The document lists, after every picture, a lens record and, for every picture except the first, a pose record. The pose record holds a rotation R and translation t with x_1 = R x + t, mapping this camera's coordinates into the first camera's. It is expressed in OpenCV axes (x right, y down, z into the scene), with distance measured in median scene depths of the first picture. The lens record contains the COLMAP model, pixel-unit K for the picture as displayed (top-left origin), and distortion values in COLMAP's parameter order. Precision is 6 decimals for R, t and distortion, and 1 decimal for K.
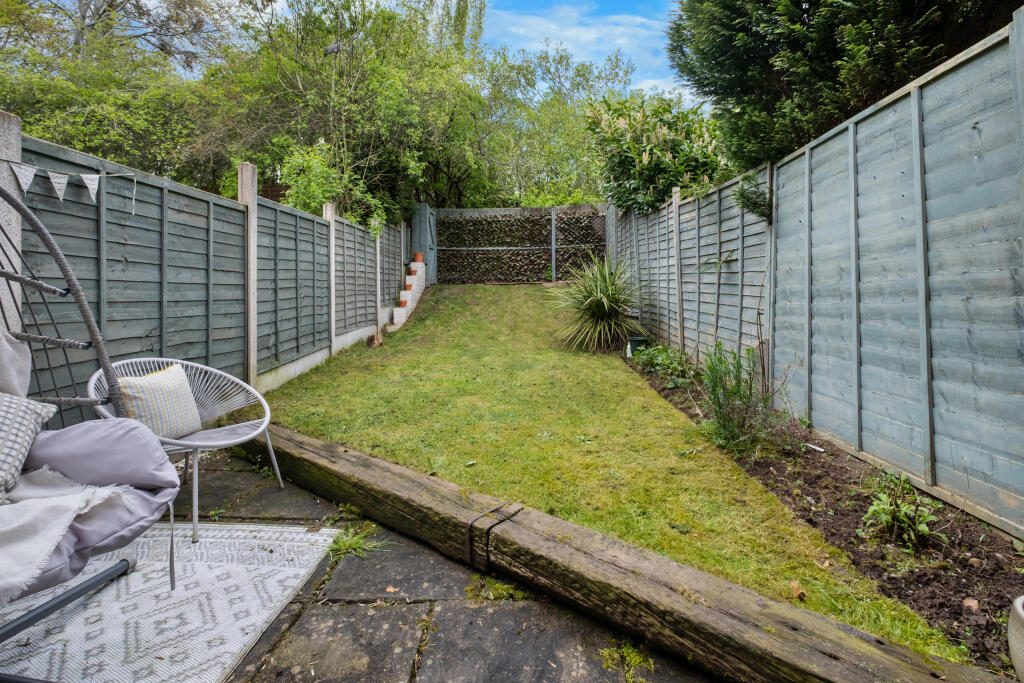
lens RADIAL K [[465.1, 0, 506.2], [0, 465.1, 298.0], [0, 0, 1]] dist [0.001093, 0.000152]
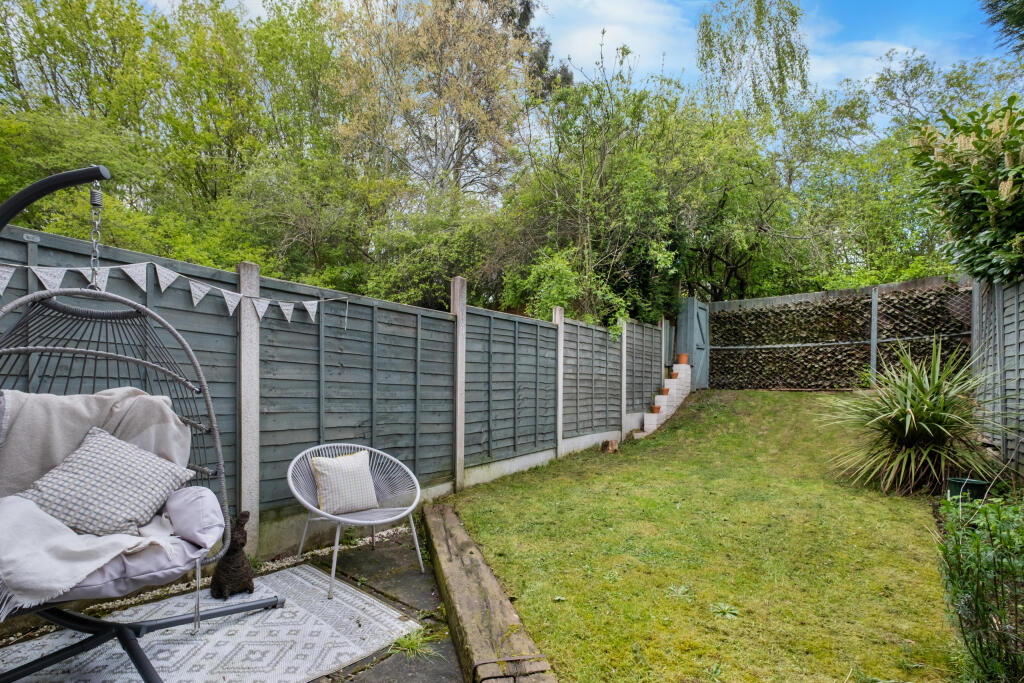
lens RADIAL K [[478.0, 0, 548.0], [0, 478.0, 407.1], [0, 0, 1]] dist [-0.004253, 0.000171]
pose [[0.804146, 0.041489, -0.592982, 0.240137], [-0.034328, 0.999138, 0.023355, -0.010181], [0.593440, 0.001575, 0.804877, 0.161896]]
